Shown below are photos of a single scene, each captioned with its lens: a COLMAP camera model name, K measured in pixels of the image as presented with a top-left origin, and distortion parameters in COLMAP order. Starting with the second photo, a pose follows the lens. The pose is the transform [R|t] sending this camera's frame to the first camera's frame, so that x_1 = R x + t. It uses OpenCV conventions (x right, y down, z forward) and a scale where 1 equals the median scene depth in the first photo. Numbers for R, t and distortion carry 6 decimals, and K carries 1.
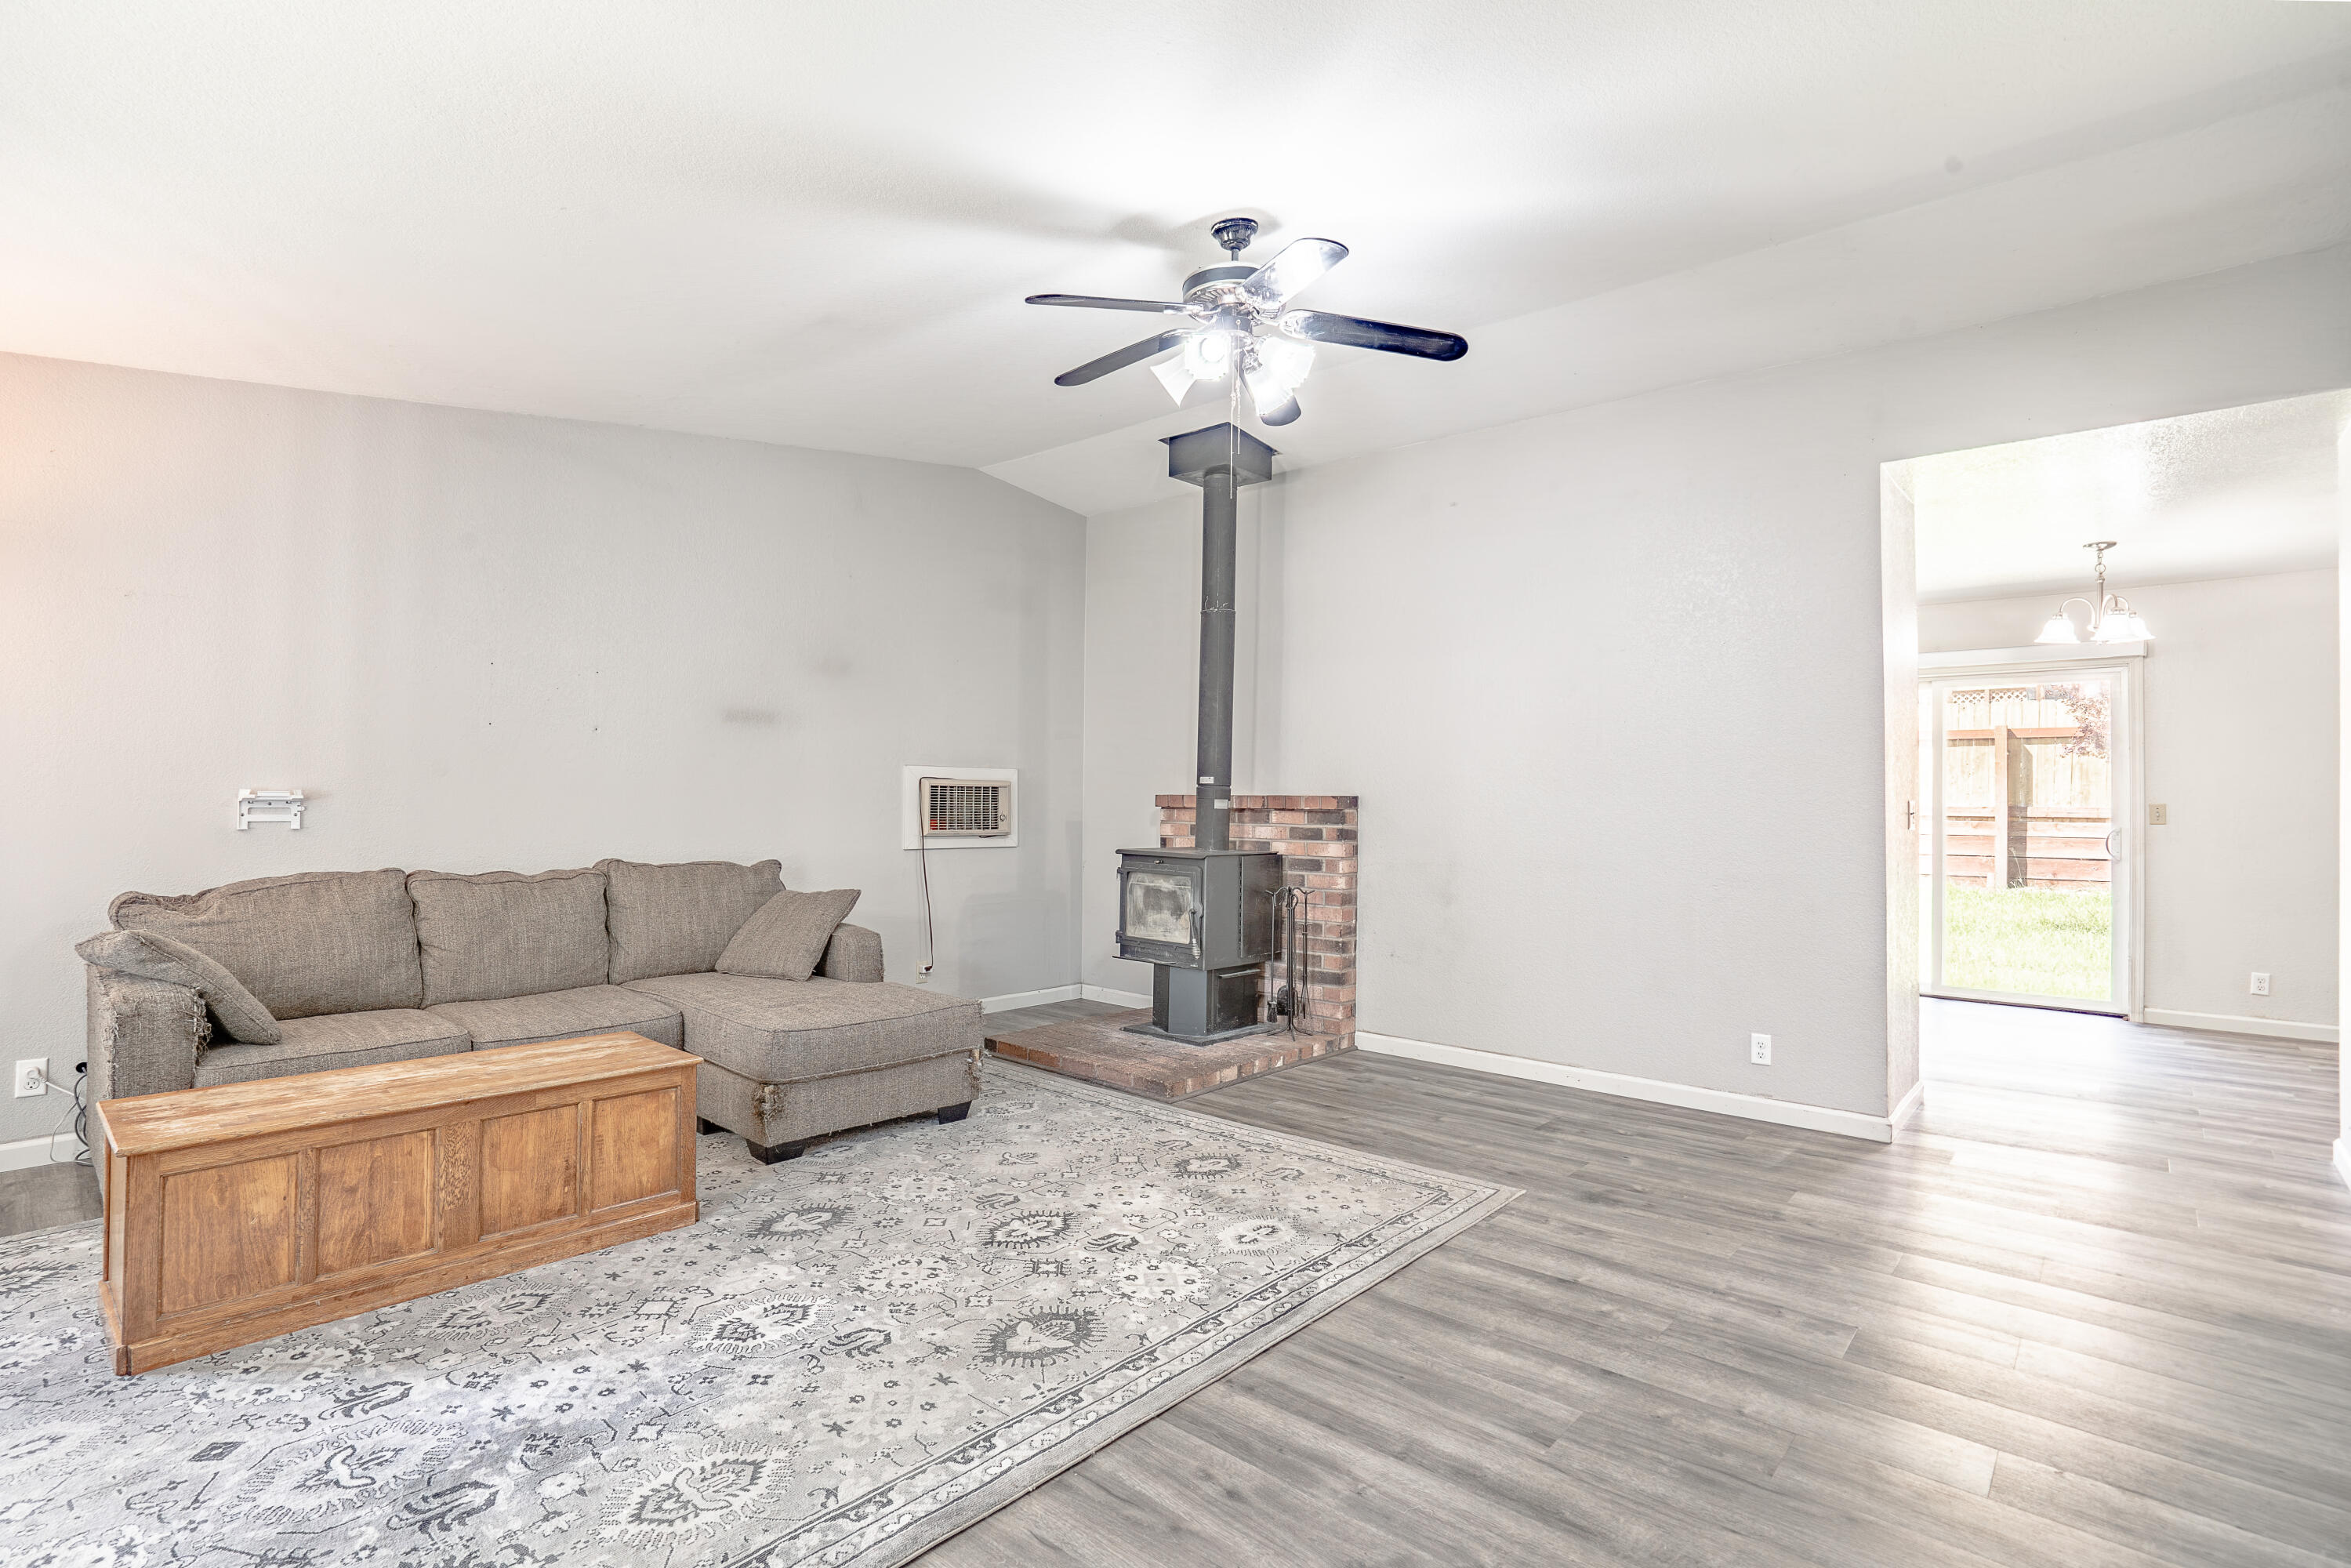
lens RADIAL K [[1124.4, 0, 1166.0], [0, 1124.4, 780.4], [0, 0, 1]] dist [-0.057342, 0.023542]
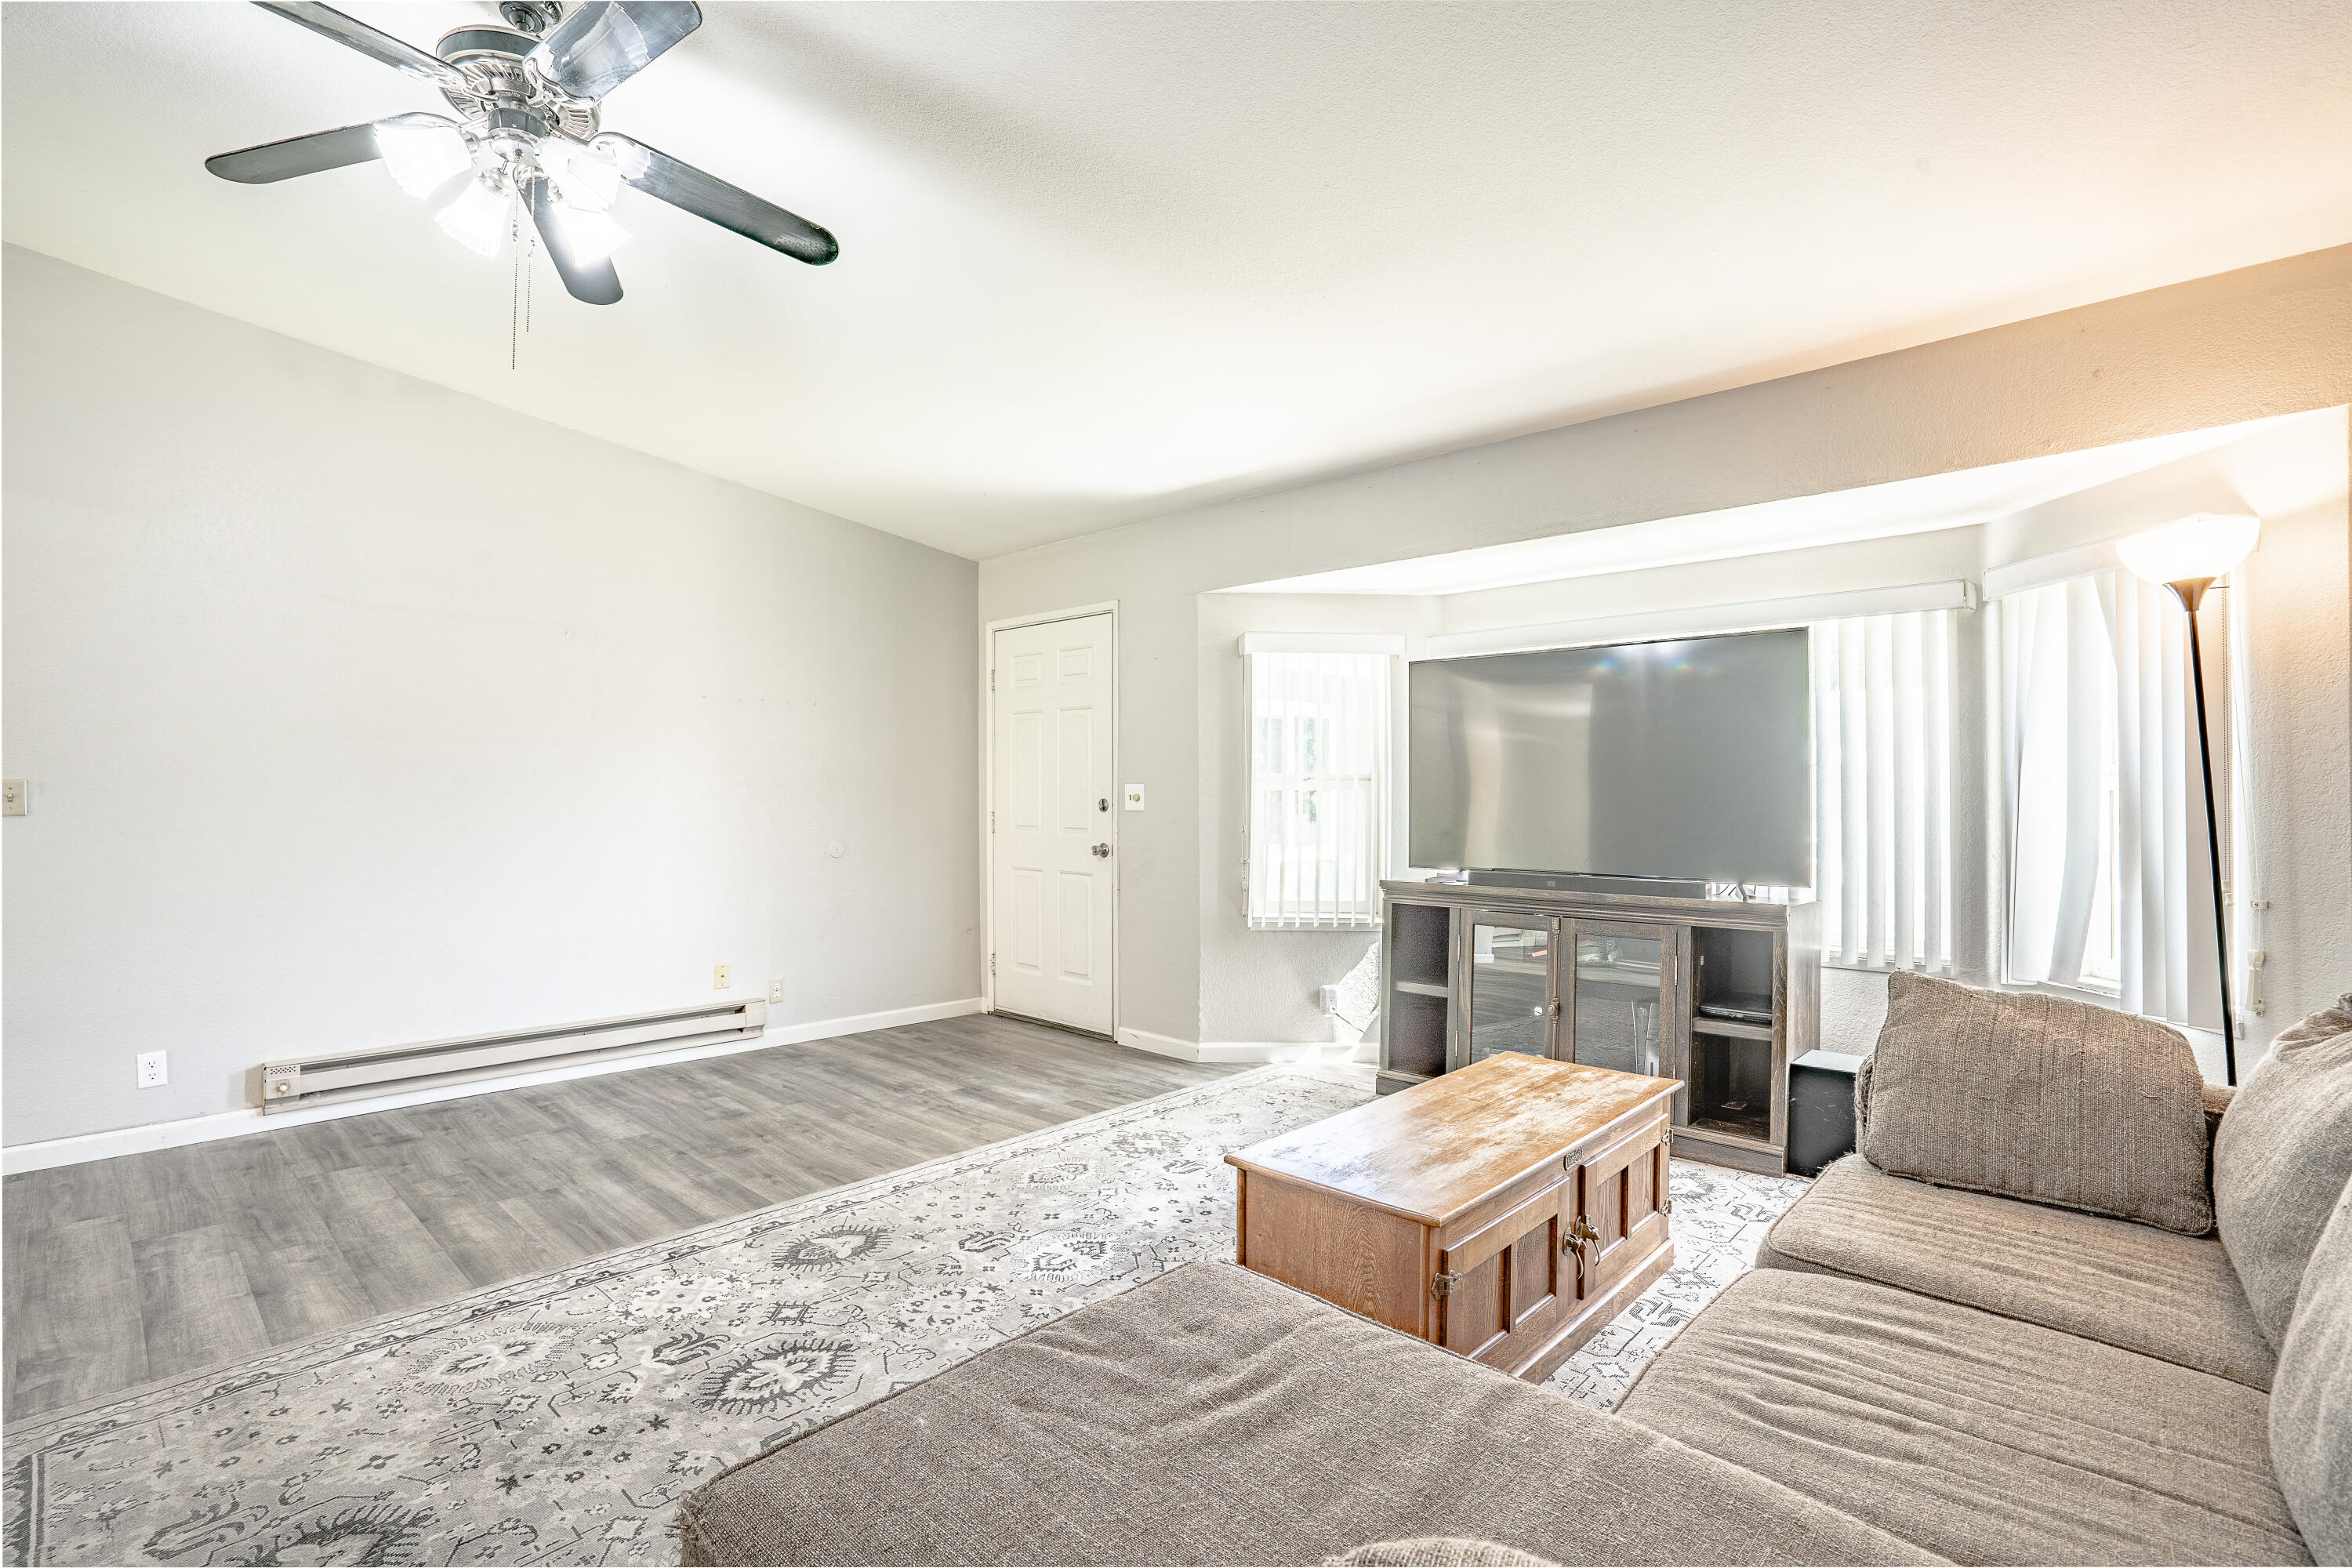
lens RADIAL K [[1090.9, 0, 1157.1], [0, 1090.9, 782.8], [0, 0, 1]] dist [-0.056028, 0.021191]
pose [[-0.999079, -0.014465, 0.040401, -0.378845], [-0.015613, 0.999479, -0.028236, 0.025726], [-0.039971, -0.028841, -0.998785, 1.636273]]
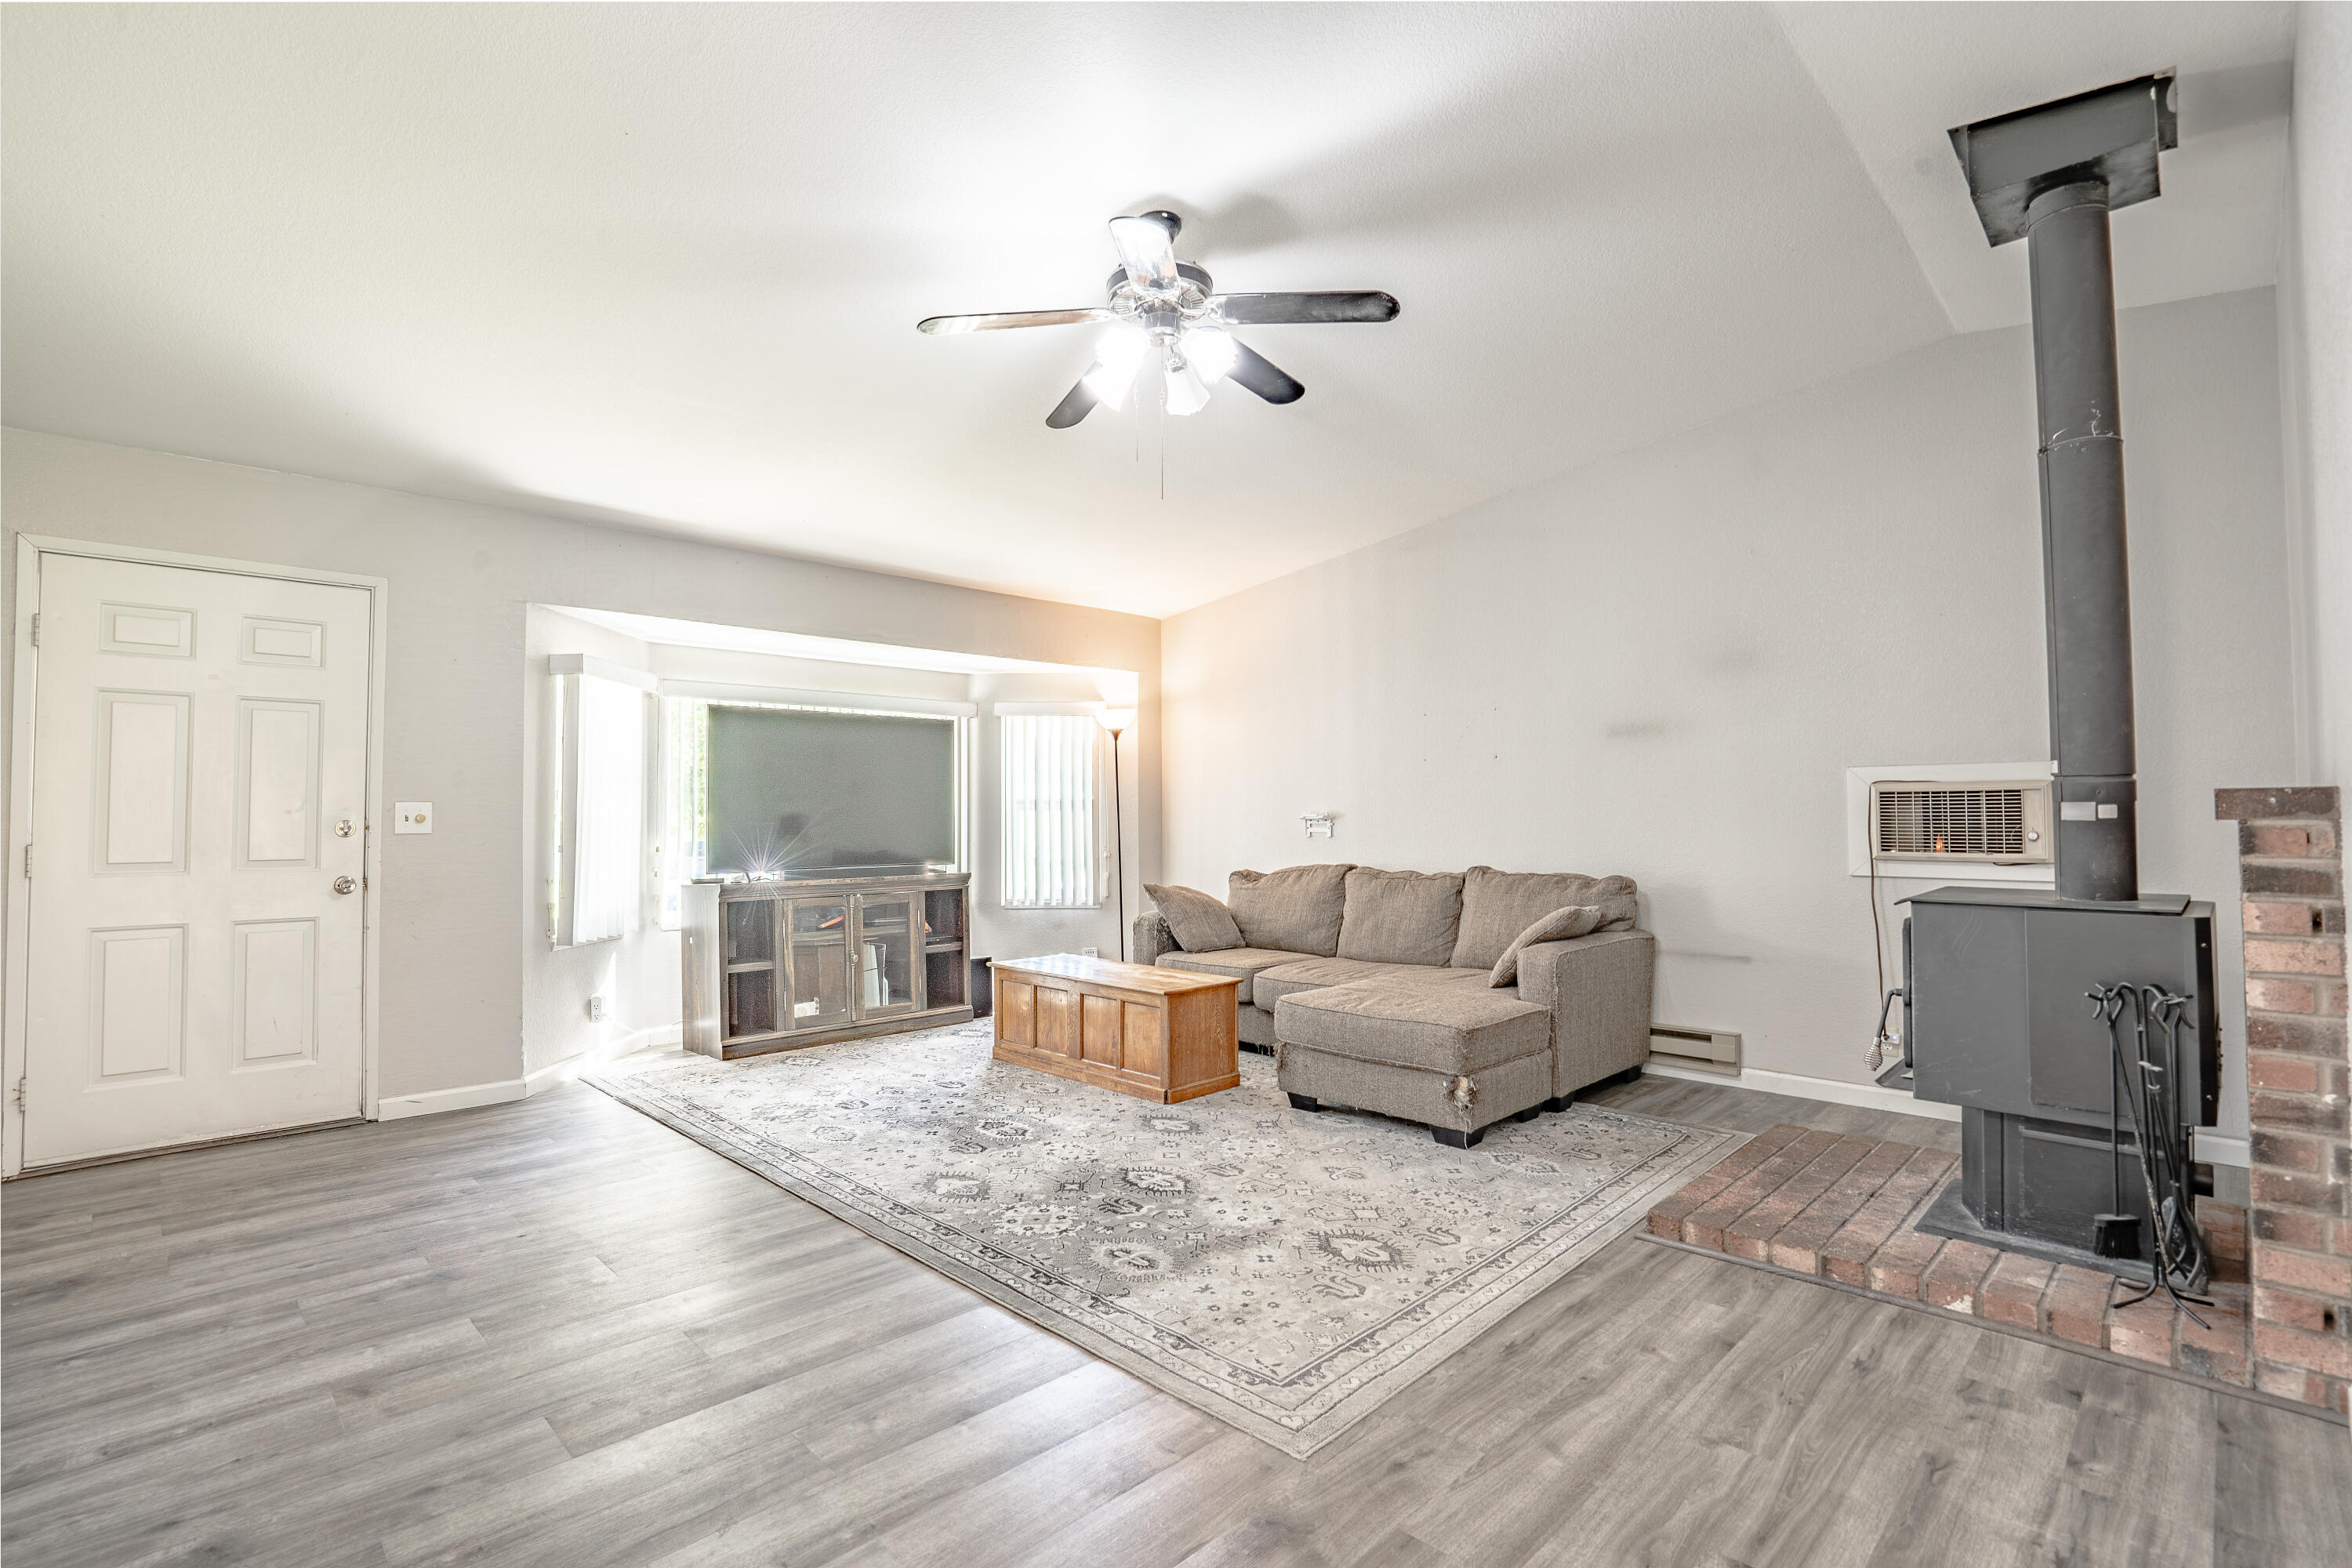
lens RADIAL K [[1096.7, 0, 1159.0], [0, 1096.7, 782.1], [0, 0, 1]] dist [-0.060094, 0.023174]
pose [[-0.065431, -0.042032, -0.996971, 0.985349], [0.020901, 0.998836, -0.043483, 0.034565], [0.997638, -0.023682, -0.064476, 1.040991]]
